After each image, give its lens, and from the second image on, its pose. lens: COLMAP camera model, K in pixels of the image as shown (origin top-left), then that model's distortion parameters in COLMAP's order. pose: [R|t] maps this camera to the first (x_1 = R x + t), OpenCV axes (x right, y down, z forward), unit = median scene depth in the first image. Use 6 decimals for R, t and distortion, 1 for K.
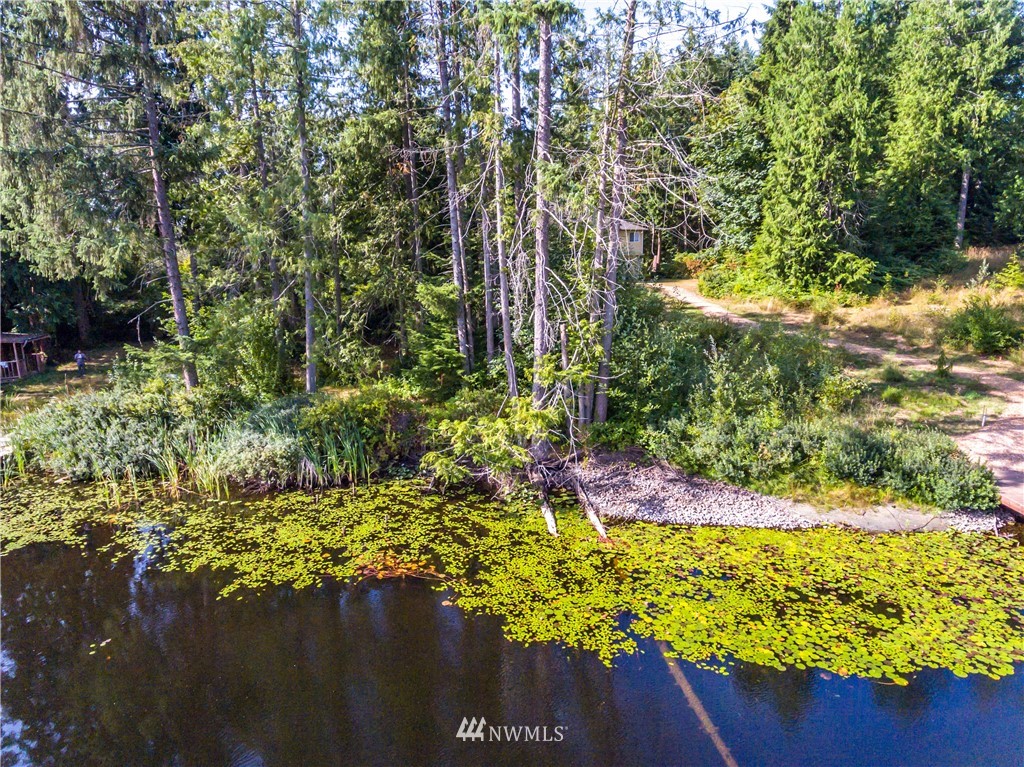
lens RADIAL K [[602.4, 0, 490.9], [0, 602.4, 368.1], [0, 0, 1]] dist [-0.000599, -0.001324]
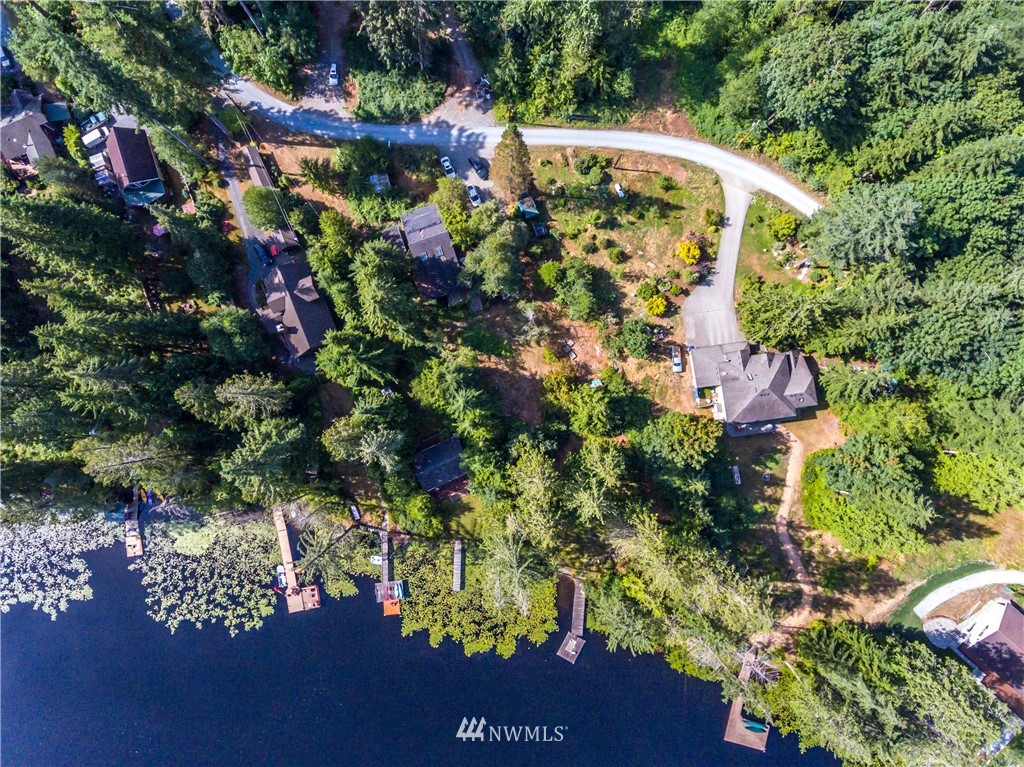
lens RADIAL K [[602.4, 0, 490.9], [0, 602.4, 368.1], [0, 0, 1]] dist [-0.000599, -0.001324]
pose [[0.989433, 0.144788, -0.007675, -2.222257], [-0.023015, 0.209096, 0.977624, -6.408698], [0.143153, -0.967117, 0.210218, 2.046363]]
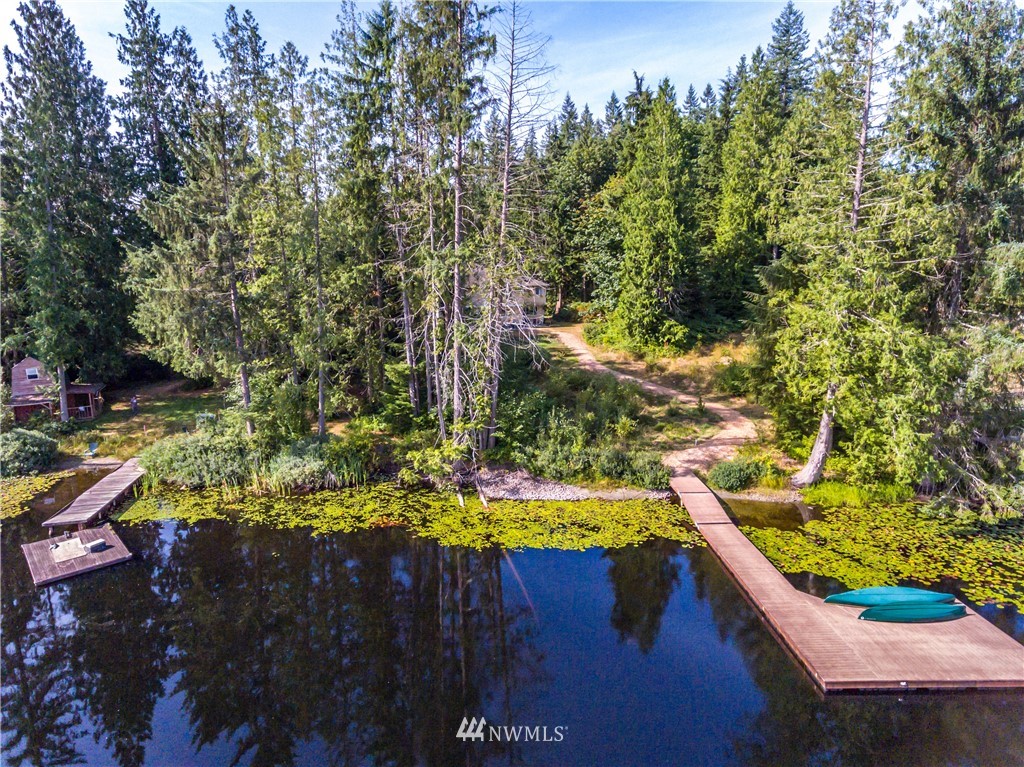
lens RADIAL K [[602.4, 0, 490.9], [0, 602.4, 368.1], [0, 0, 1]] dist [-0.000599, -0.001324]
pose [[0.994344, -0.007717, 0.105923, -0.012916], [0.007817, 0.999969, -0.000525, -0.173387], [-0.105916, 0.001350, 0.994374, -0.936845]]
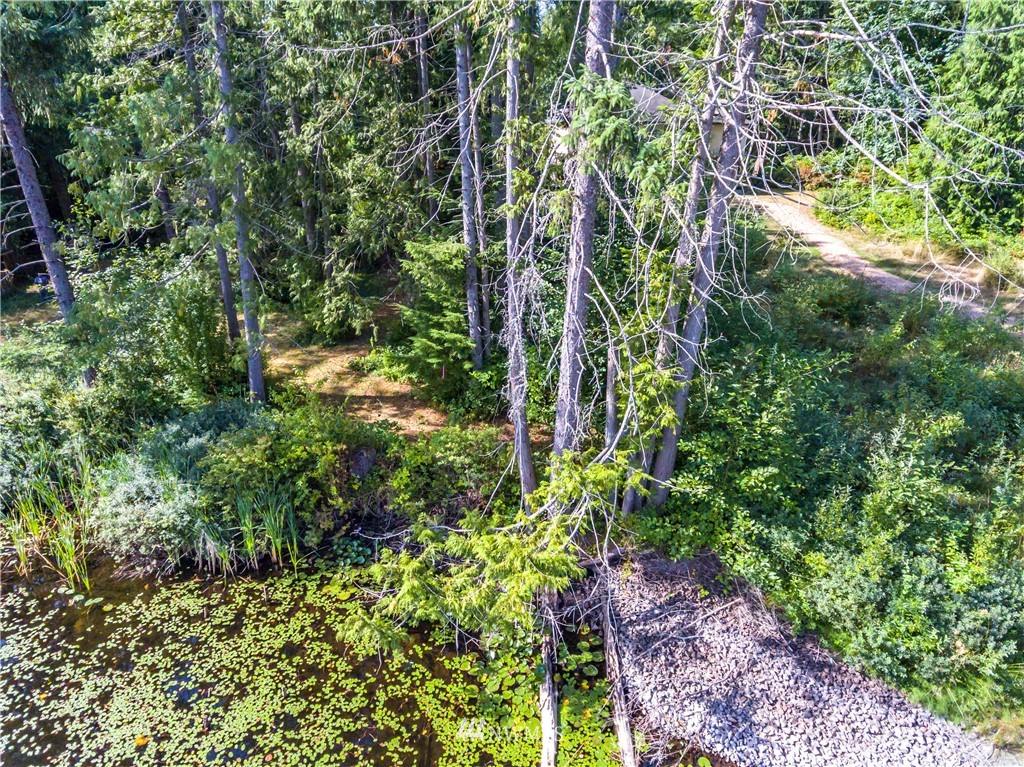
lens RADIAL K [[602.4, 0, 490.9], [0, 602.4, 368.1], [0, 0, 1]] dist [-0.000599, -0.001324]
pose [[0.992264, 0.070494, -0.102189, 0.070260], [-0.049045, 0.978778, 0.198966, -0.191731], [0.114047, -0.192415, 0.974664, 0.447082]]
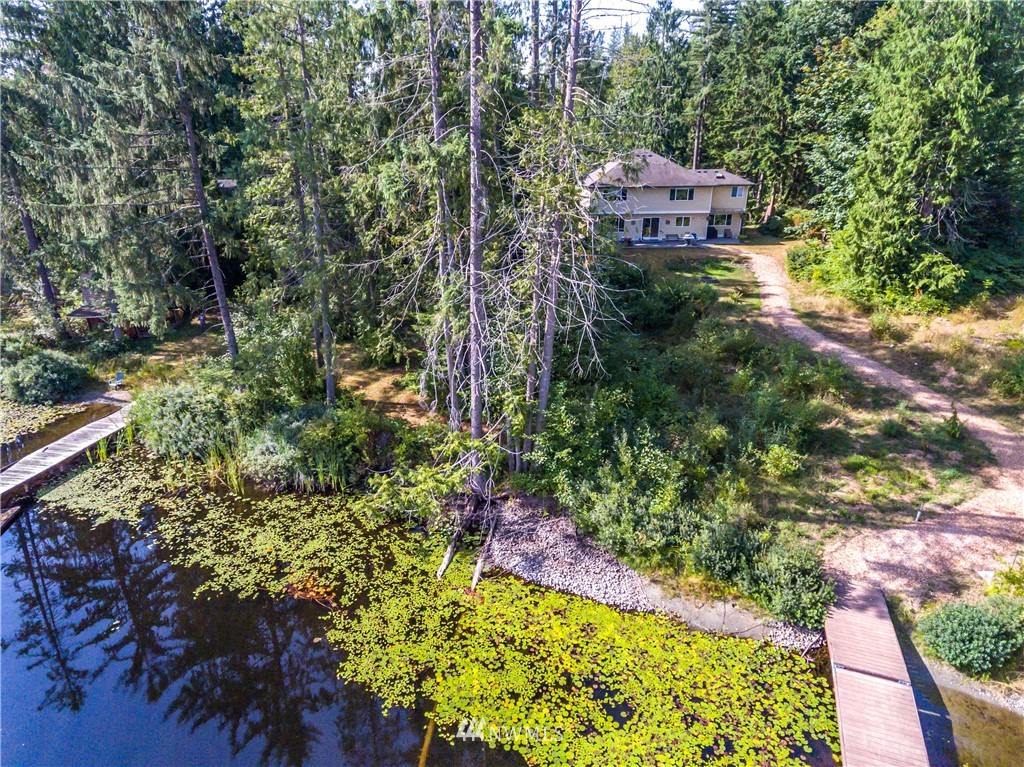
lens RADIAL K [[602.4, 0, 490.9], [0, 602.4, 368.1], [0, 0, 1]] dist [-0.000599, -0.001324]
pose [[0.964386, 0.097311, -0.245946, 0.423640], [-0.050633, 0.980586, 0.189441, -0.360749], [0.259606, -0.170242, 0.950591, -0.105140]]
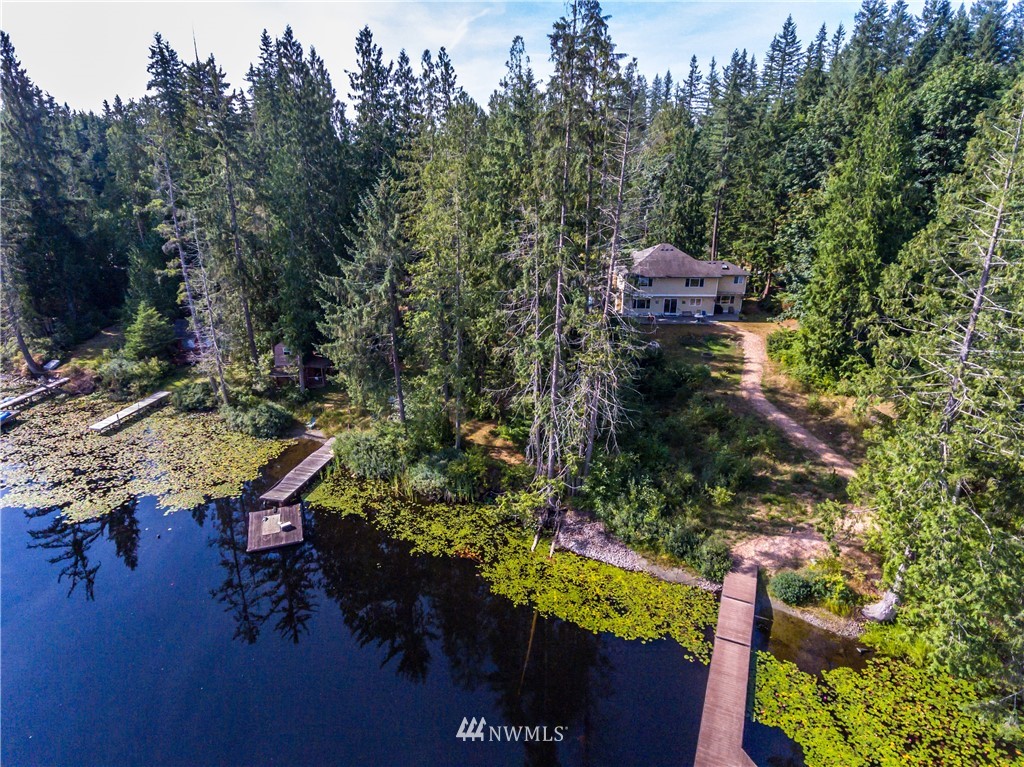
lens RADIAL K [[602.4, 0, 490.9], [0, 602.4, 368.1], [0, 0, 1]] dist [-0.000599, -0.001324]
pose [[0.944138, 0.120632, -0.306677, 0.538543], [-0.063796, 0.979895, 0.189041, -0.809352], [0.323316, -0.158916, 0.932852, -1.104433]]
